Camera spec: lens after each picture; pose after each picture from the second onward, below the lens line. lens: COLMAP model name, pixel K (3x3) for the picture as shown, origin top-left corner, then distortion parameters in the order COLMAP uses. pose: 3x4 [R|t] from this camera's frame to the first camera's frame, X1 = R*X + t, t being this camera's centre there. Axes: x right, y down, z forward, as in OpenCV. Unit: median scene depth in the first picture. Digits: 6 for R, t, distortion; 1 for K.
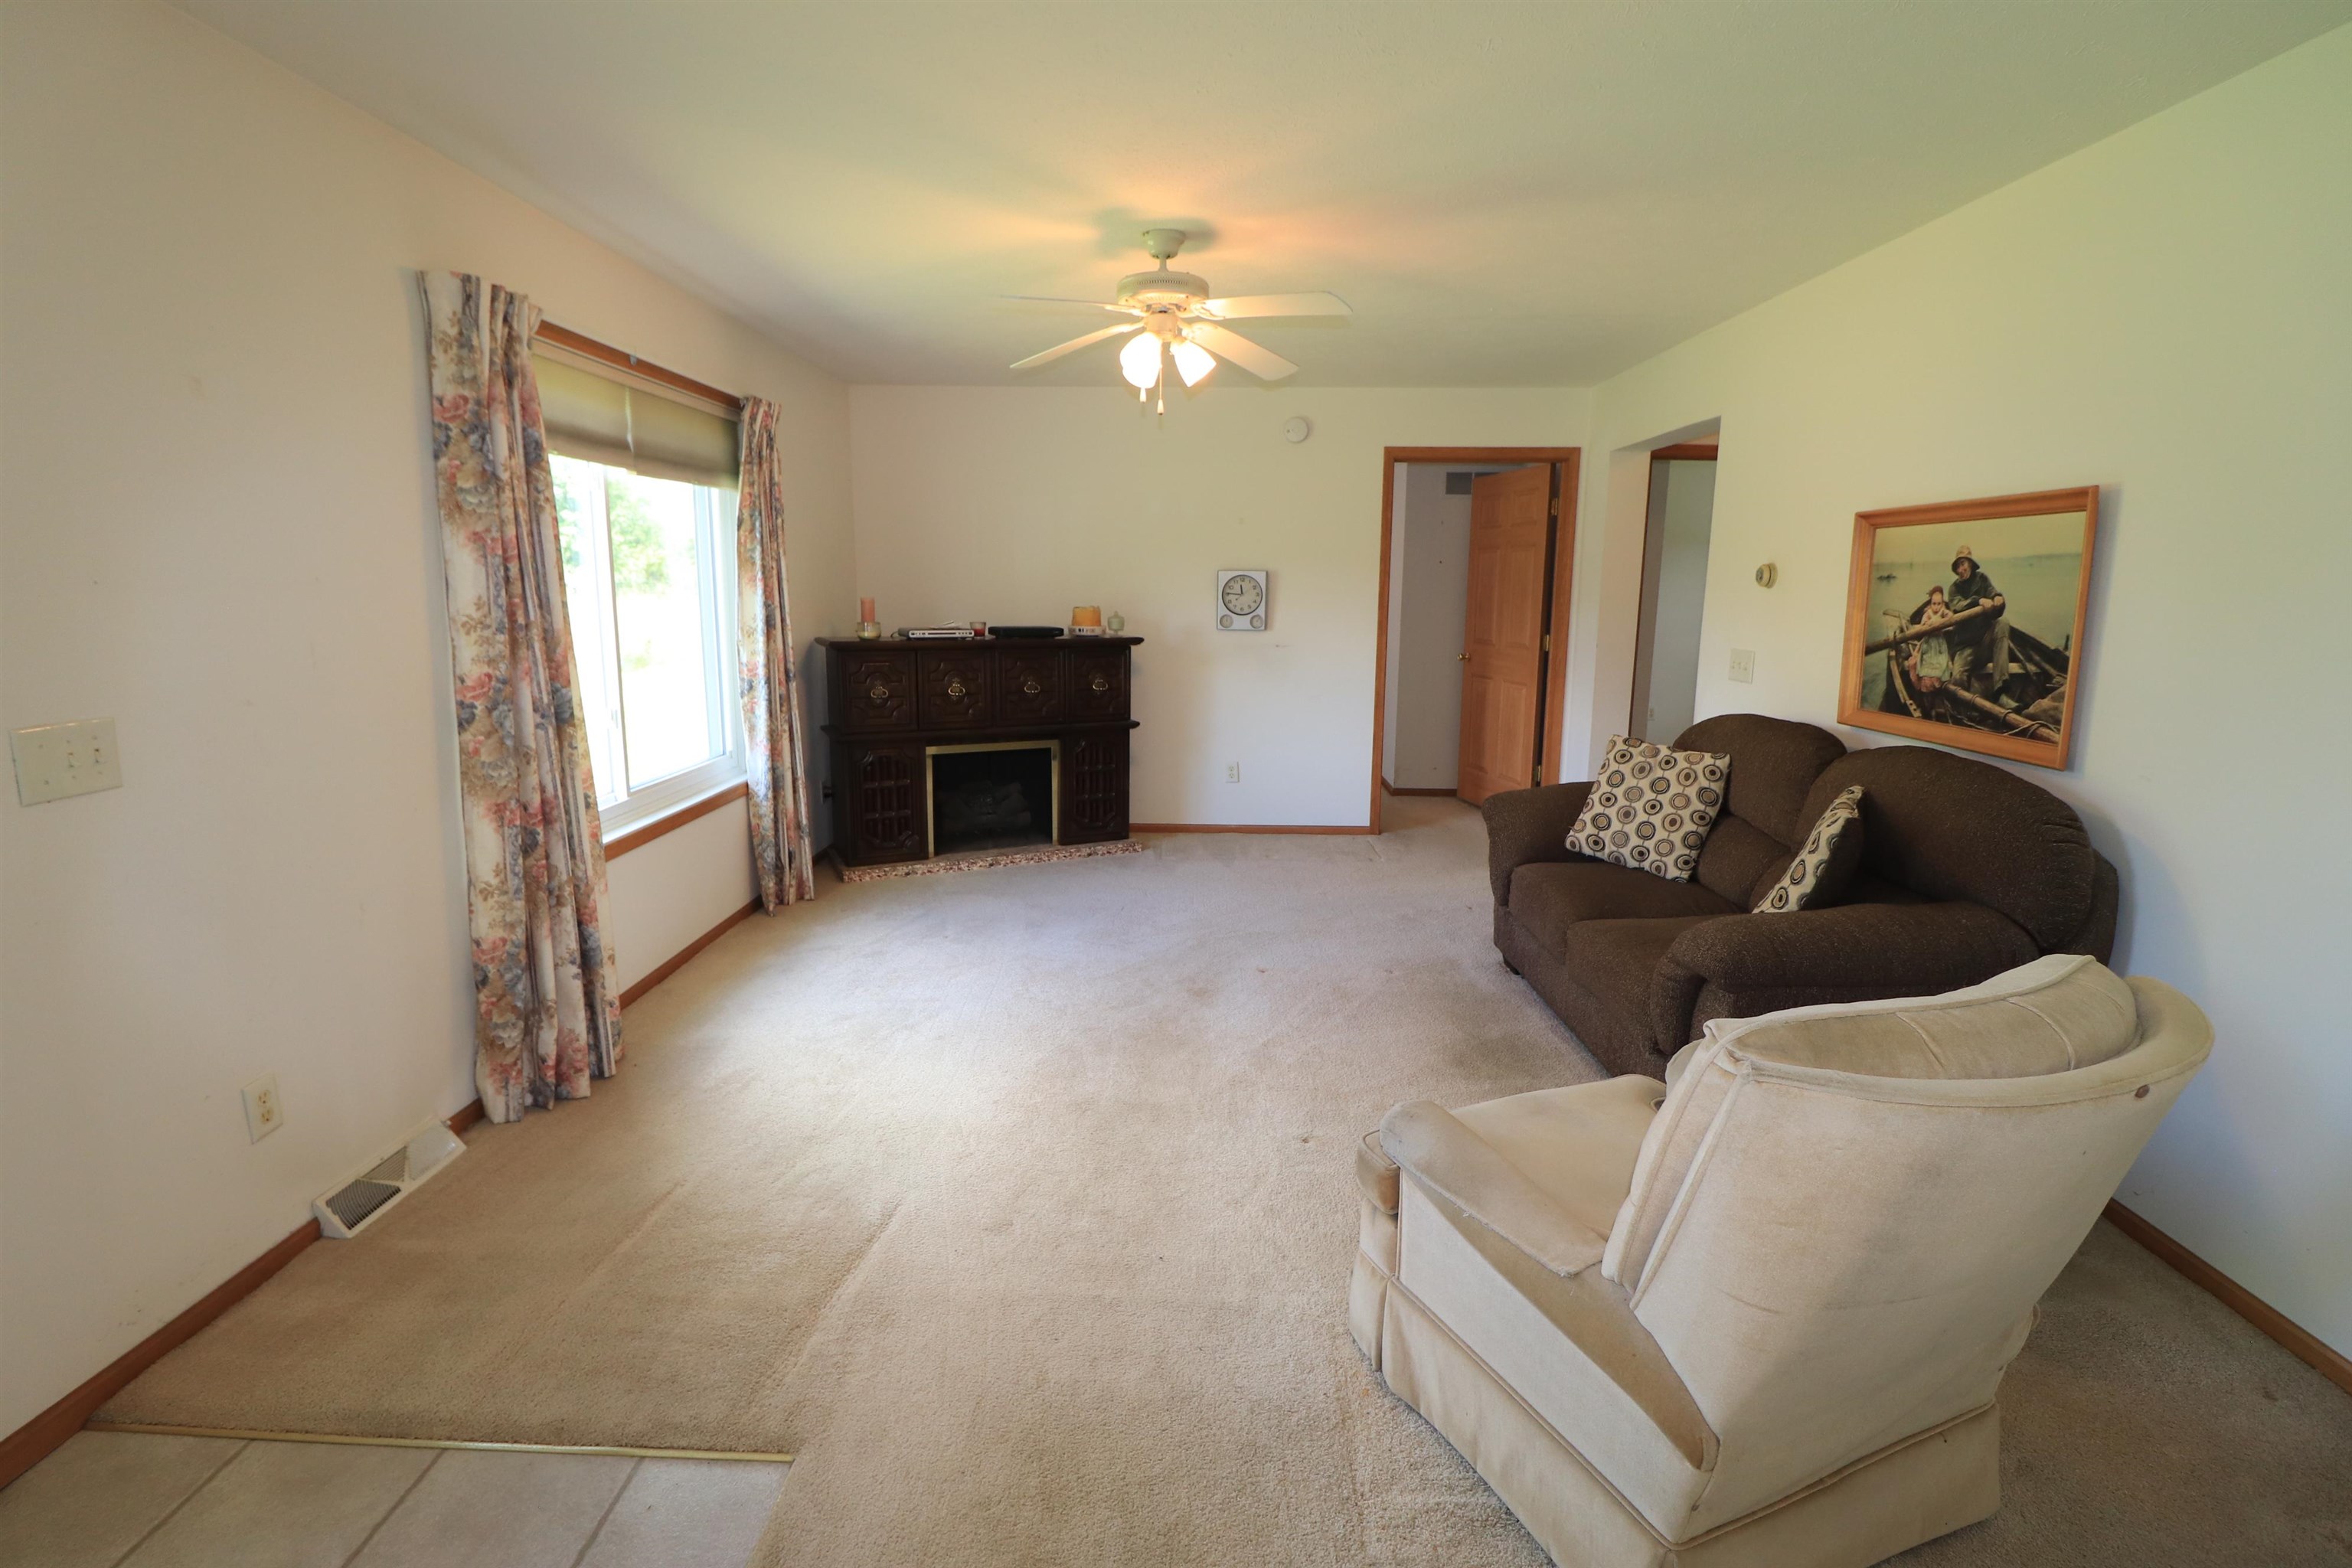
lens RADIAL K [[1087.7, 0, 1176.7], [0, 1087.7, 760.5], [0, 0, 1]] dist [0.001197, -0.015005]
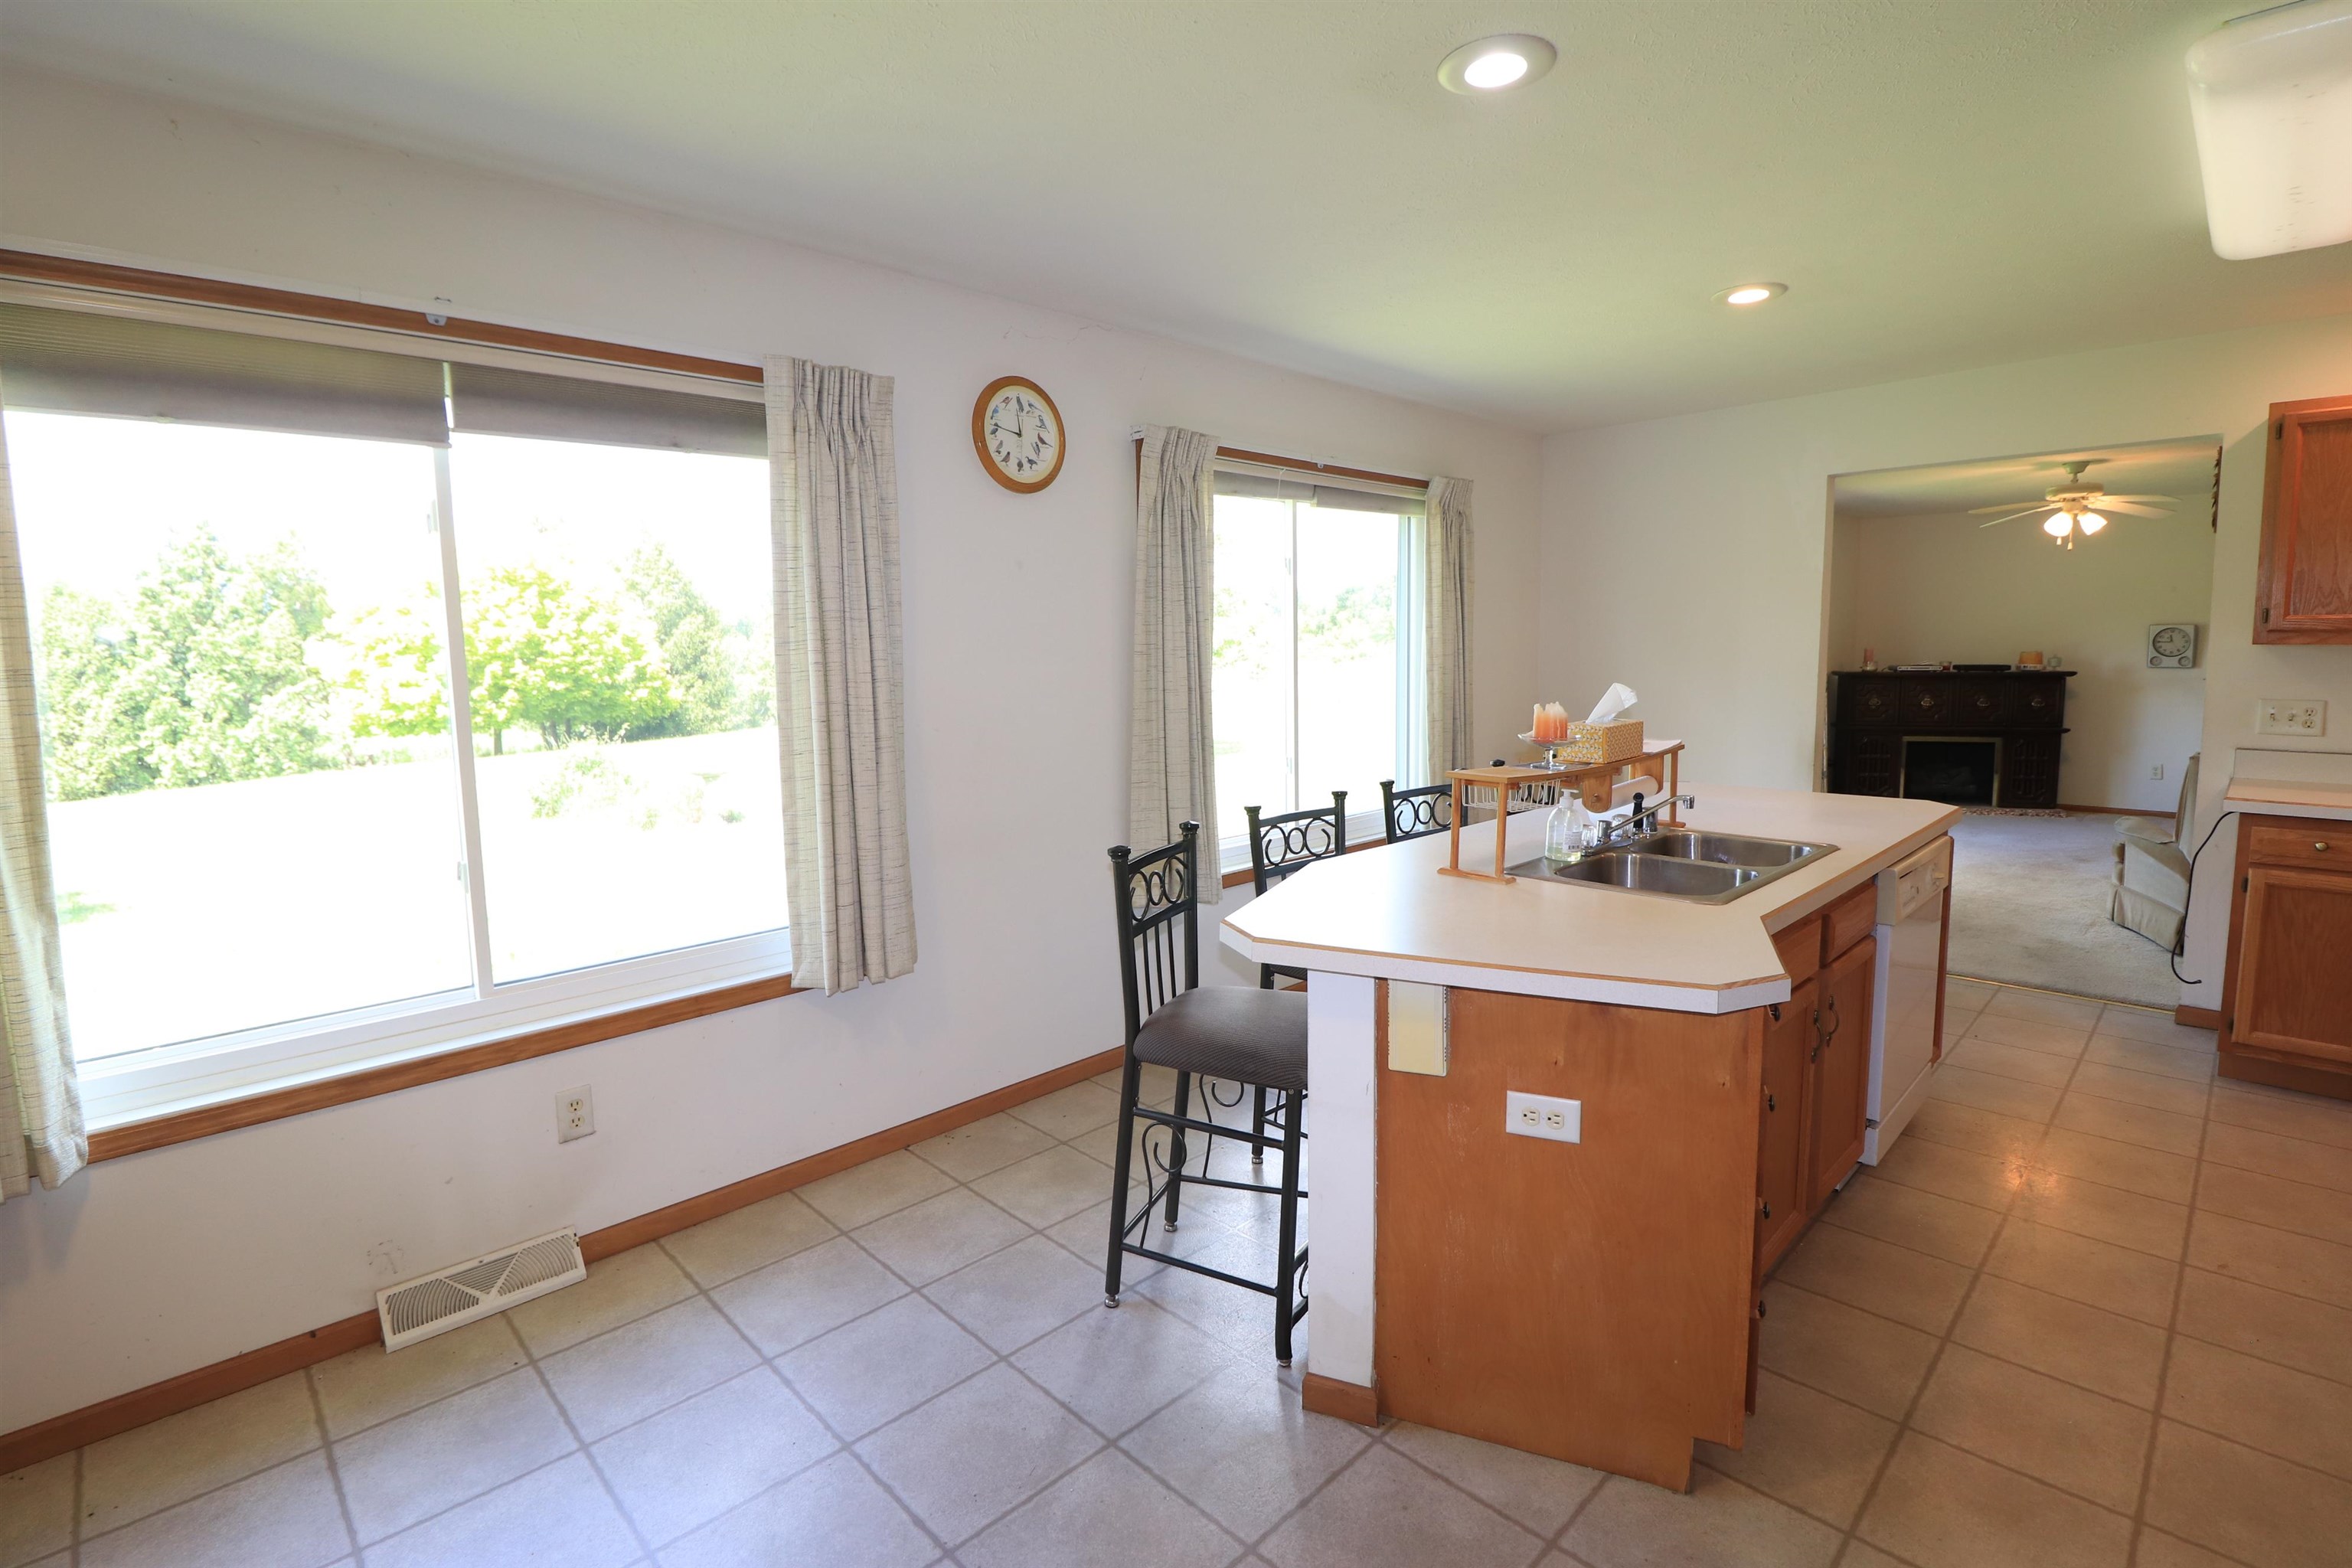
lens RADIAL K [[1087.7, 0, 1176.7], [0, 1087.7, 760.5], [0, 0, 1]] dist [0.001197, -0.015005]
pose [[0.711823, 0.053783, -0.700297, 0.132492], [-0.092839, 0.995520, -0.017911, 0.146467], [0.696196, 0.077764, 0.713627, -0.885011]]
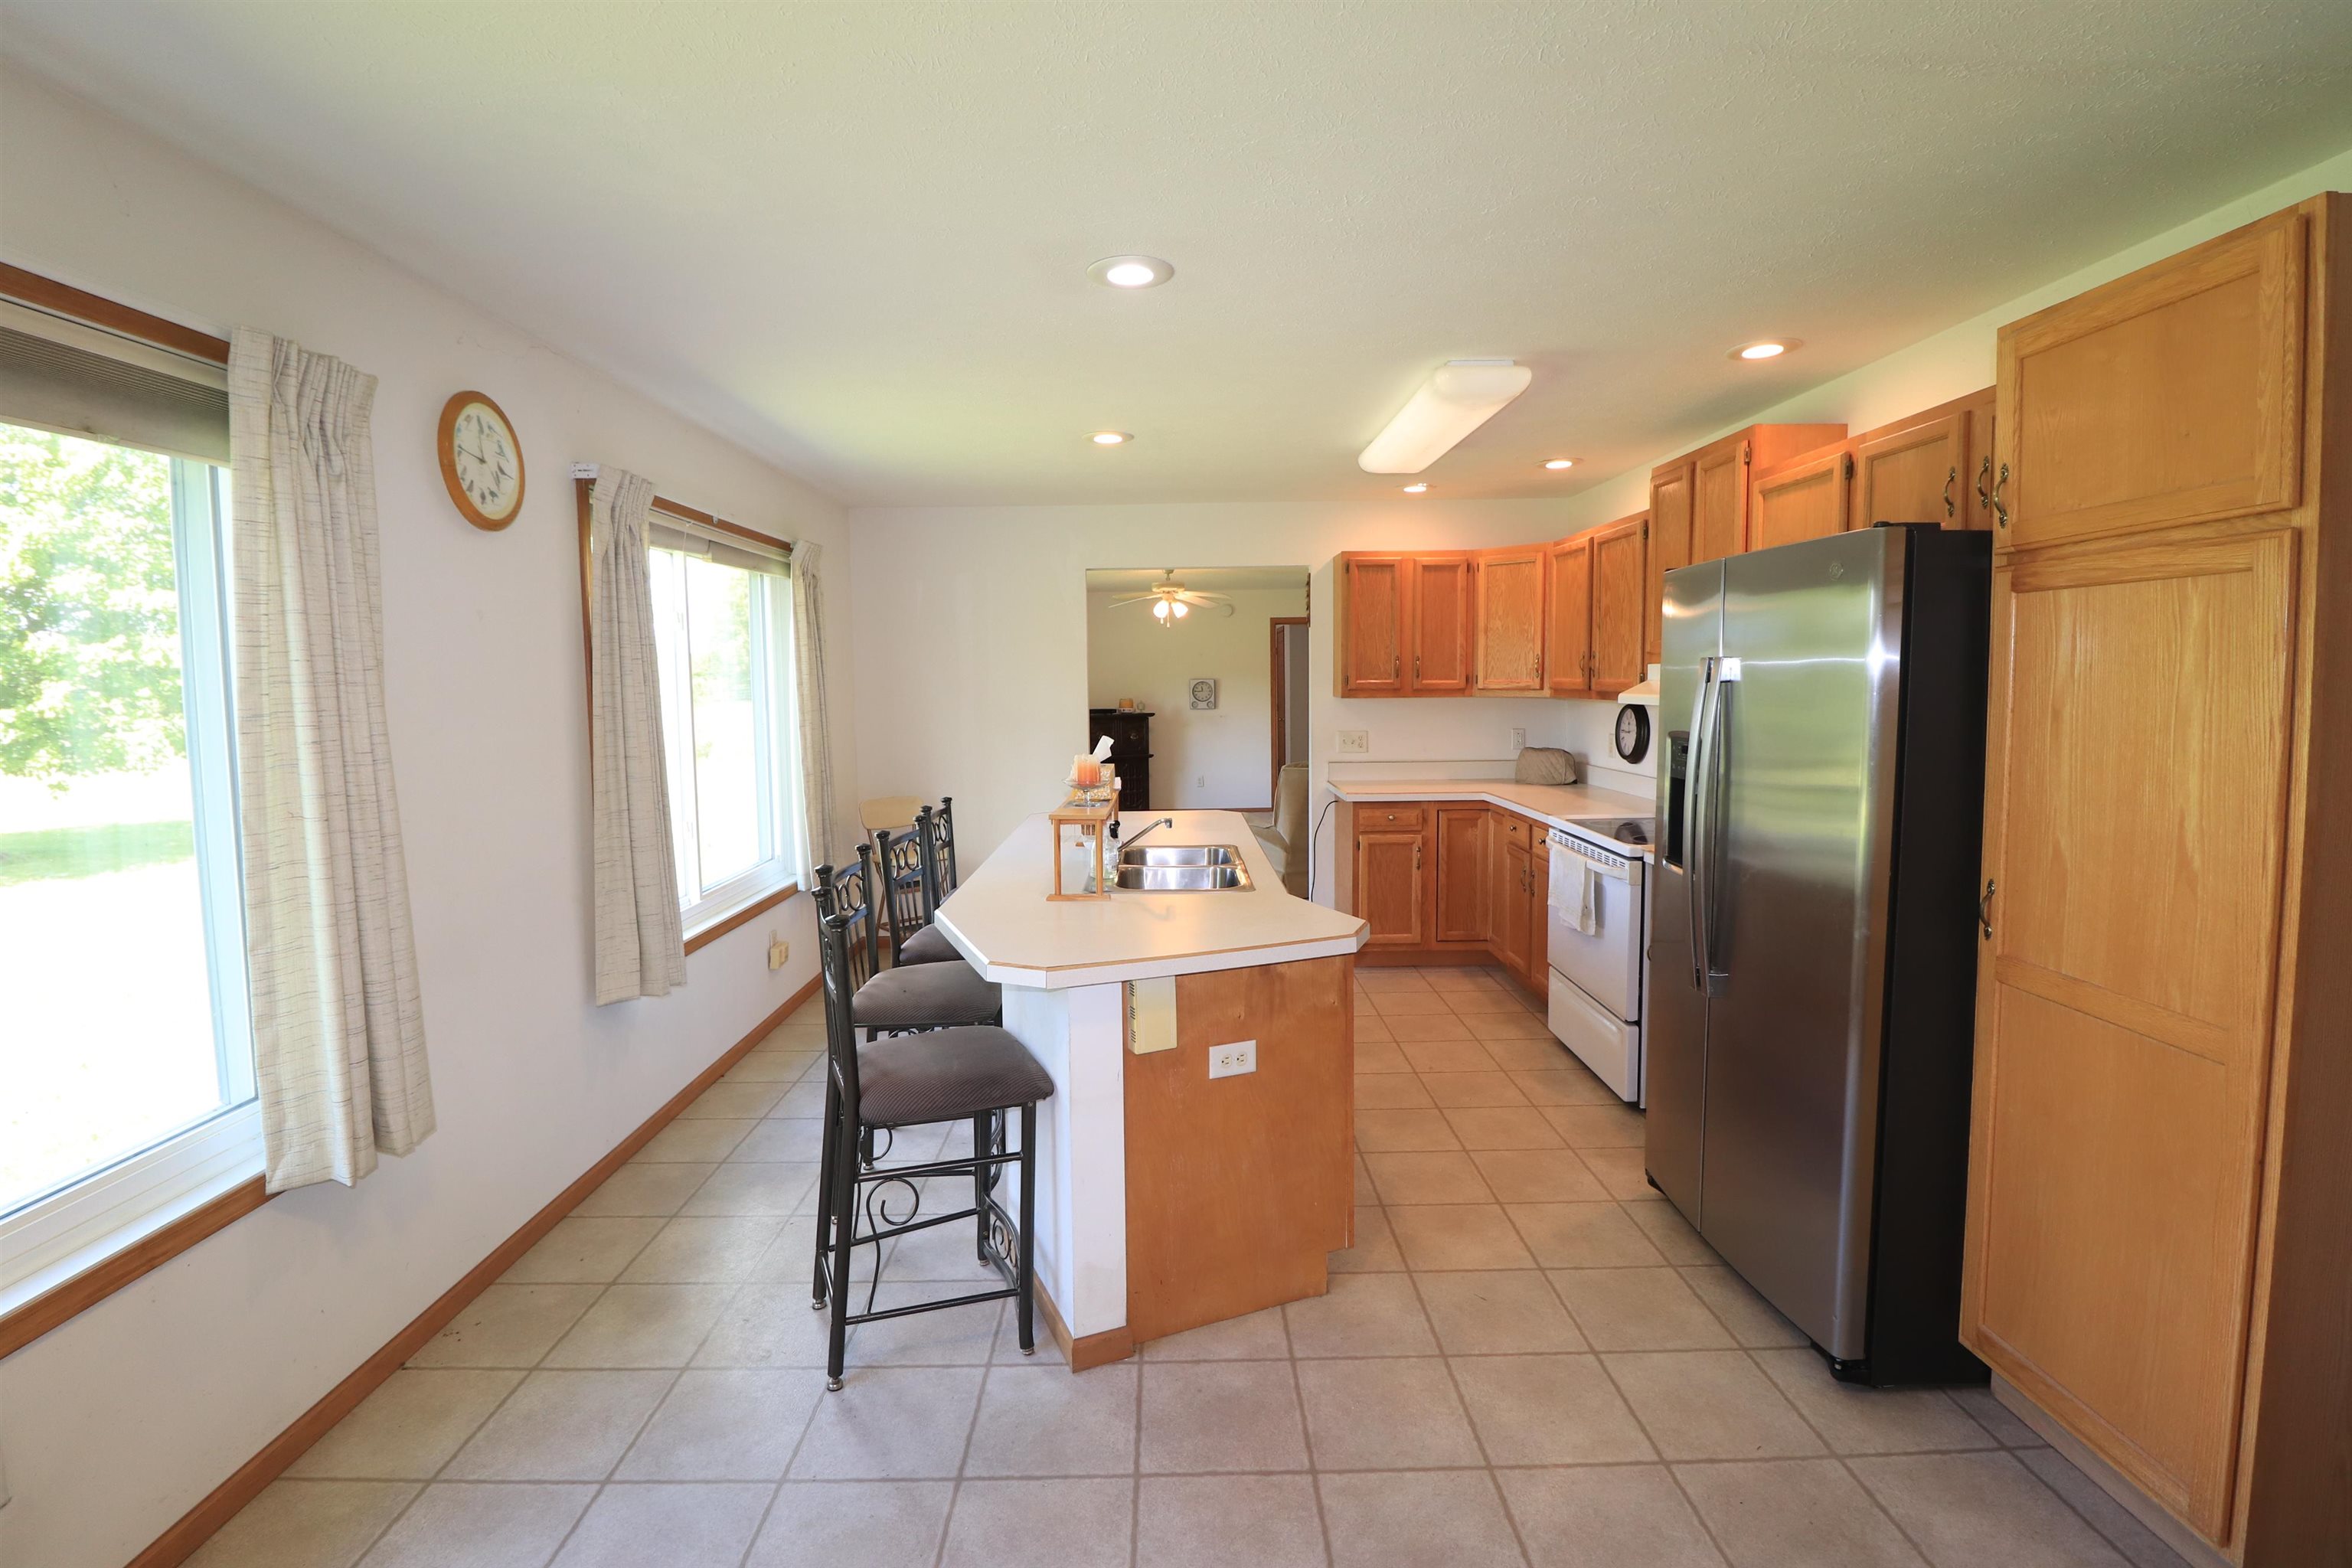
lens RADIAL K [[1078.1, 0, 1178.7], [0, 1078.1, 762.1], [0, 0, 1]] dist [-0.000179, -0.012115]
pose [[0.999404, -0.023231, 0.025521, -0.039101], [0.025341, 0.995996, -0.085734, 0.153494], [-0.023427, 0.086330, 0.995991, -1.010756]]
